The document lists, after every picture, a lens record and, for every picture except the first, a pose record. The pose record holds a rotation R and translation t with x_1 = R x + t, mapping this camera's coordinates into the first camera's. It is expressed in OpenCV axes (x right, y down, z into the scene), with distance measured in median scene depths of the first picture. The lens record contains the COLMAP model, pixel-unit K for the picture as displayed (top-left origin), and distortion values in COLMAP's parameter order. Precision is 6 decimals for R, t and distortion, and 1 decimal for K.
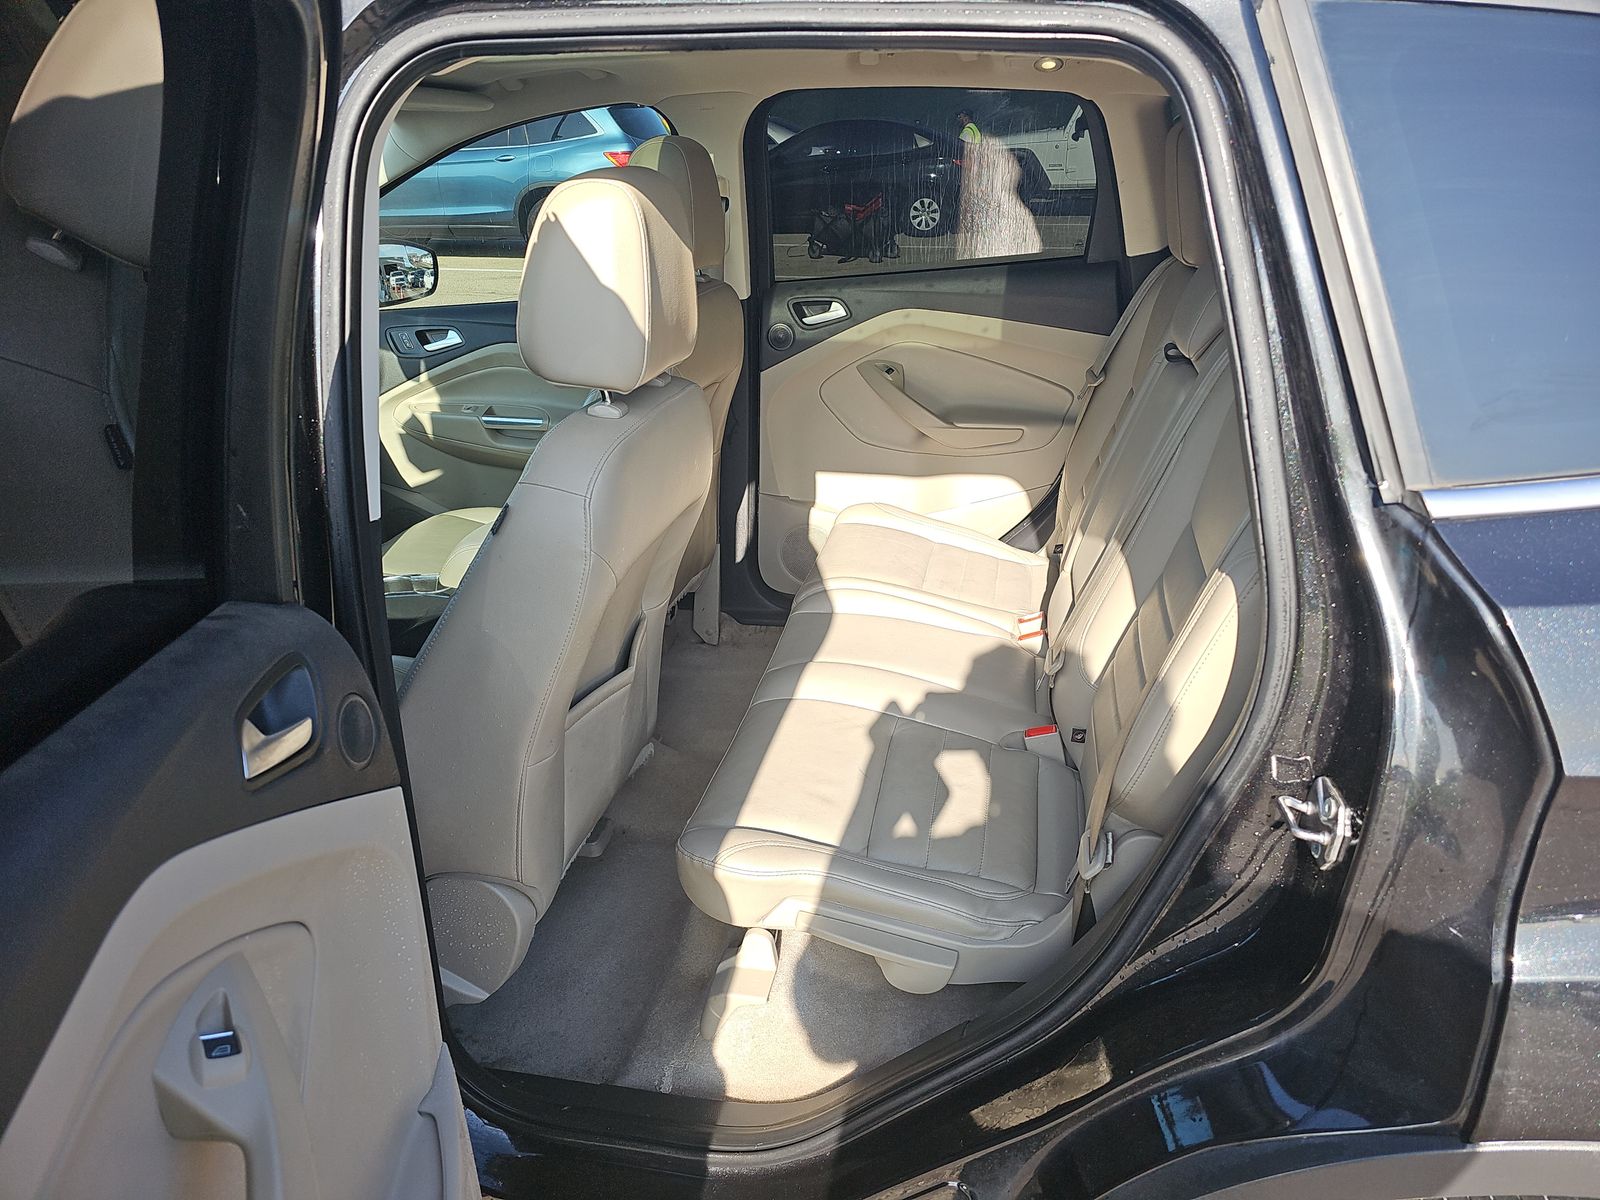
lens RADIAL K [[1077.0, 0, 806.0], [0, 1077.0, 628.8], [0, 0, 1]] dist [0.036130, -0.002194]
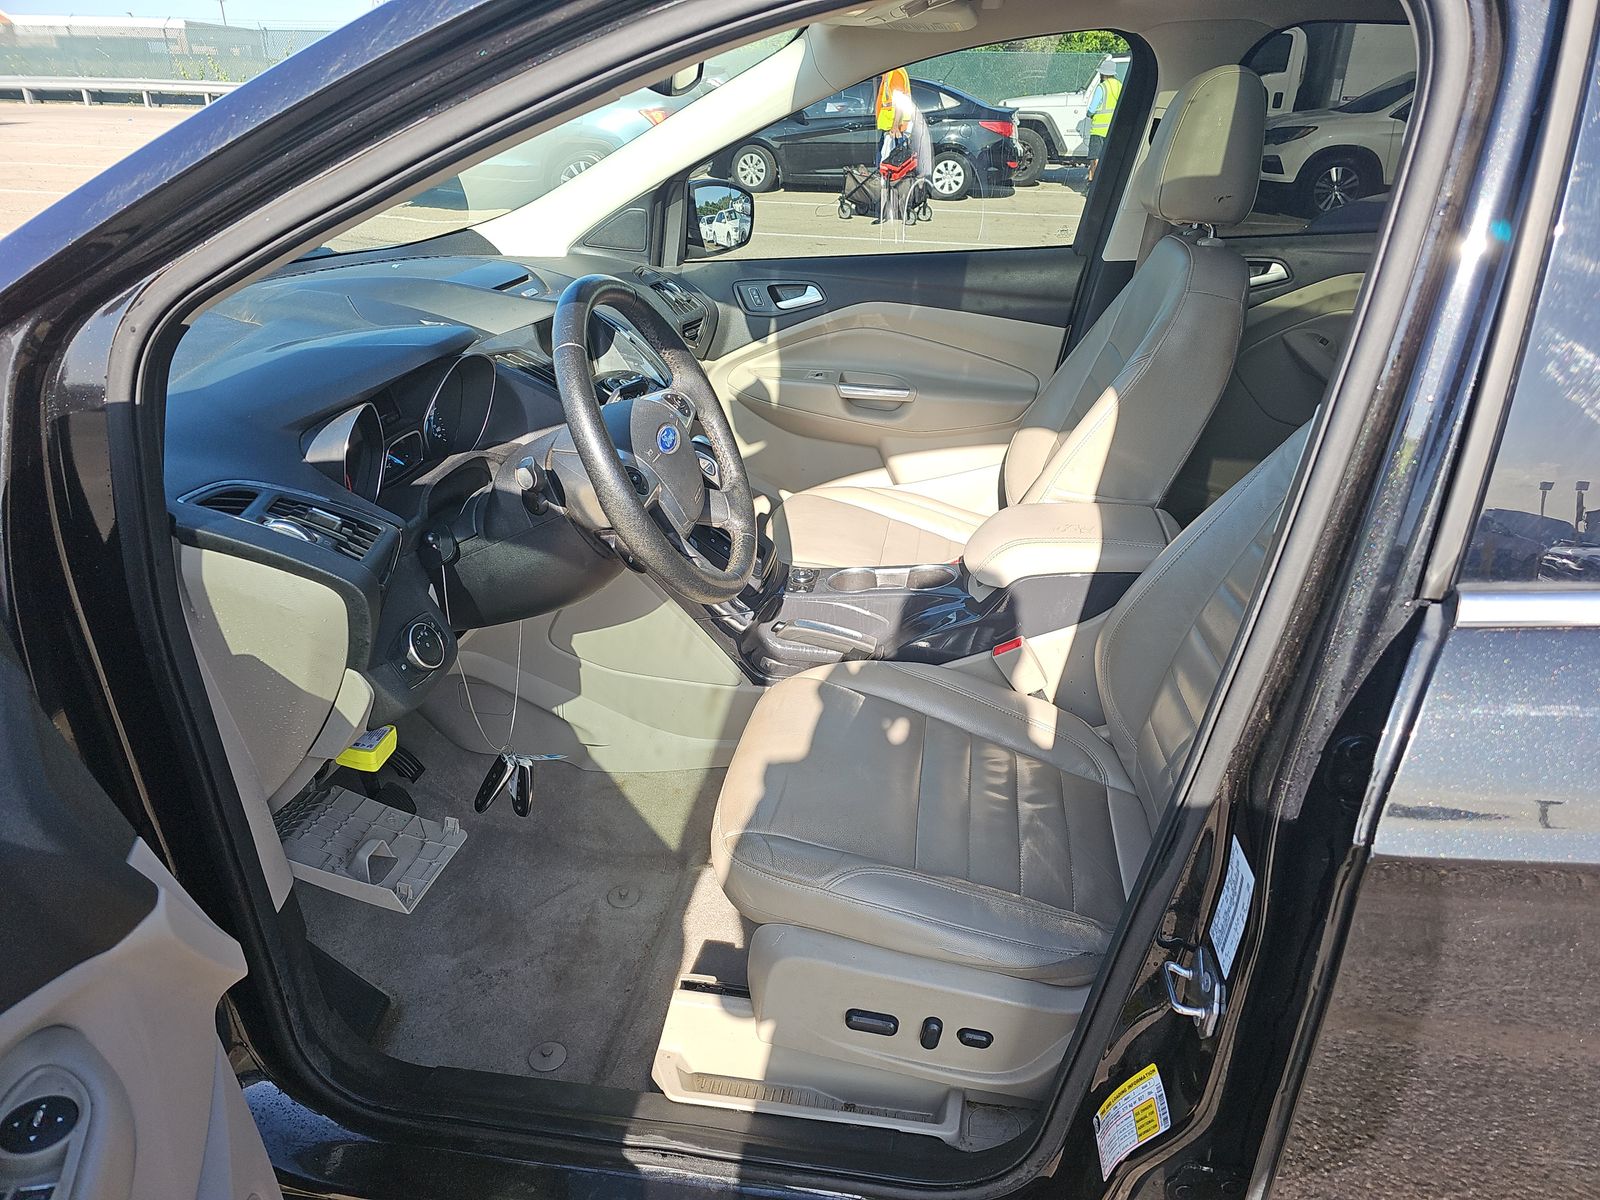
lens RADIAL K [[1077.0, 0, 806.0], [0, 1077.0, 628.8], [0, 0, 1]] dist [0.036130, -0.002194]
pose [[0.998469, 0.012141, 0.053973, -0.369047], [-0.013799, 0.999441, 0.030445, -0.019964], [-0.053573, -0.031143, 0.998078, 0.101177]]
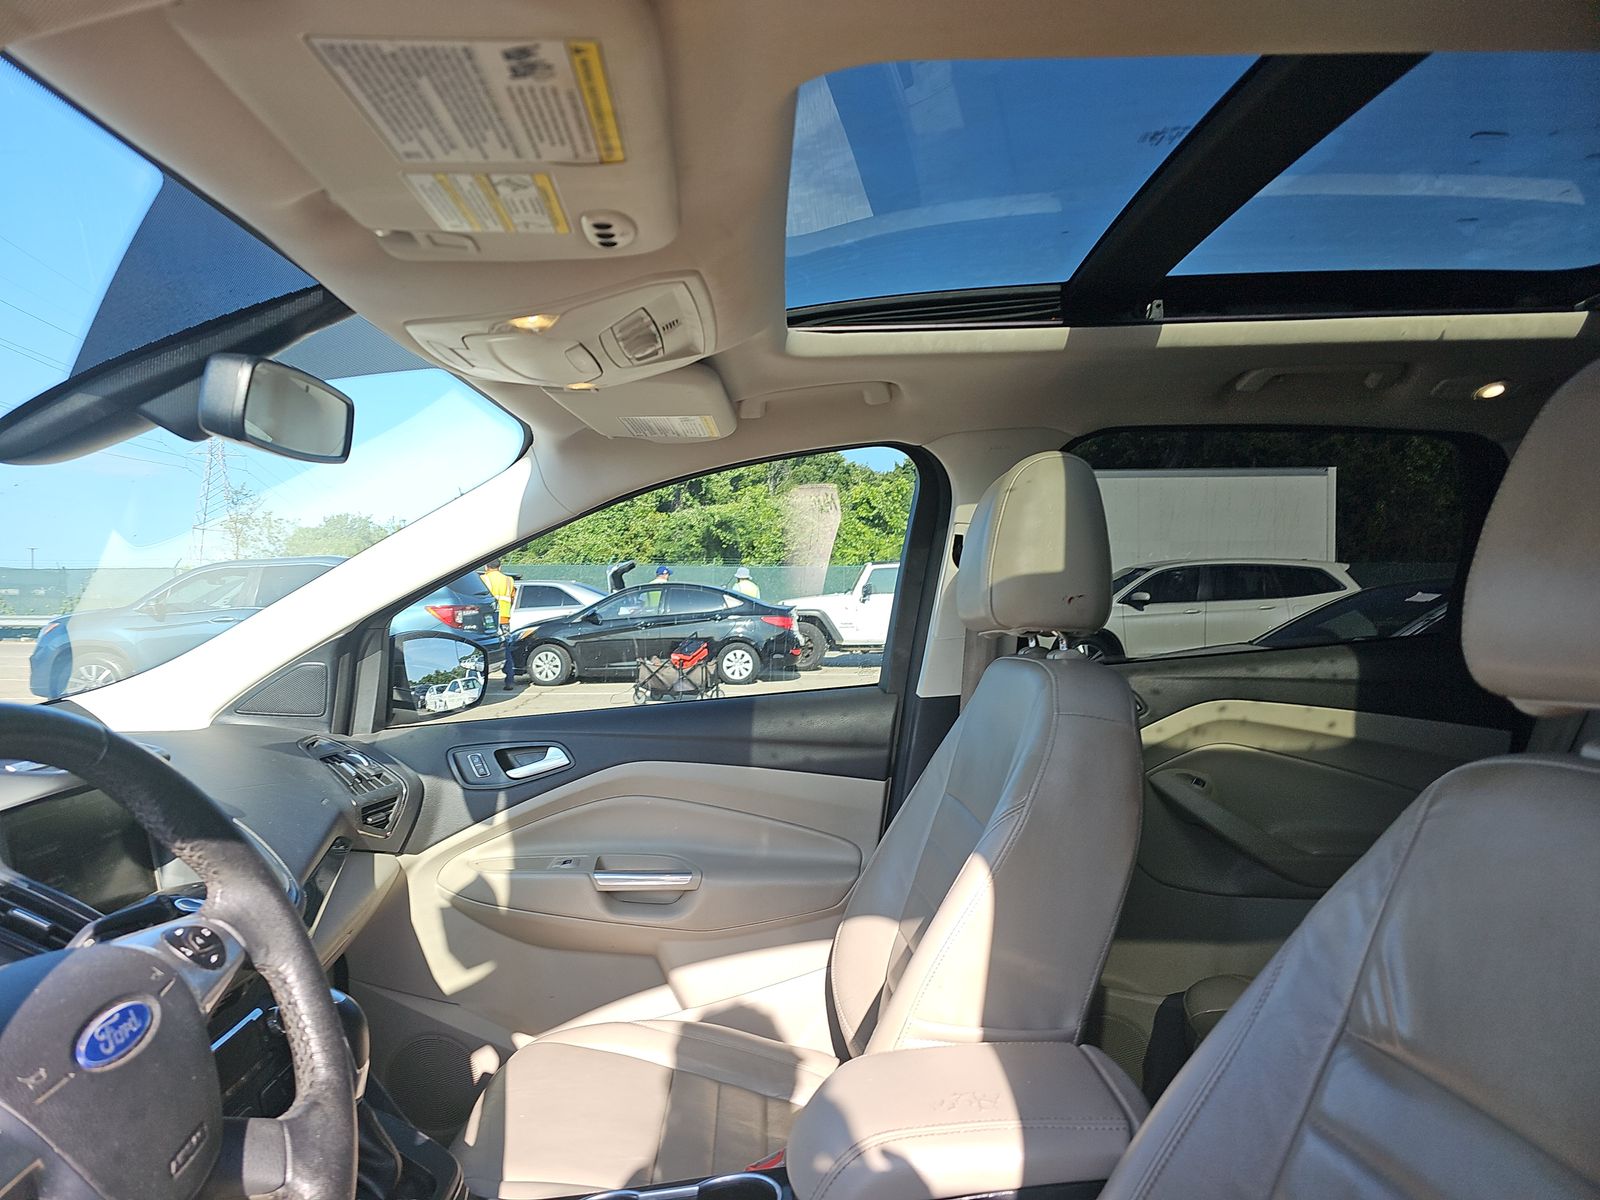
lens RADIAL K [[1072.8, 0, 784.9], [0, 1072.8, 623.9], [0, 0, 1]] dist [0.087822, -0.093690]
pose [[0.978555, 0.001422, 0.205983, -0.318439], [0.081520, 0.915661, -0.393599, -0.066918], [-0.189170, 0.401950, 0.895908, 0.329492]]
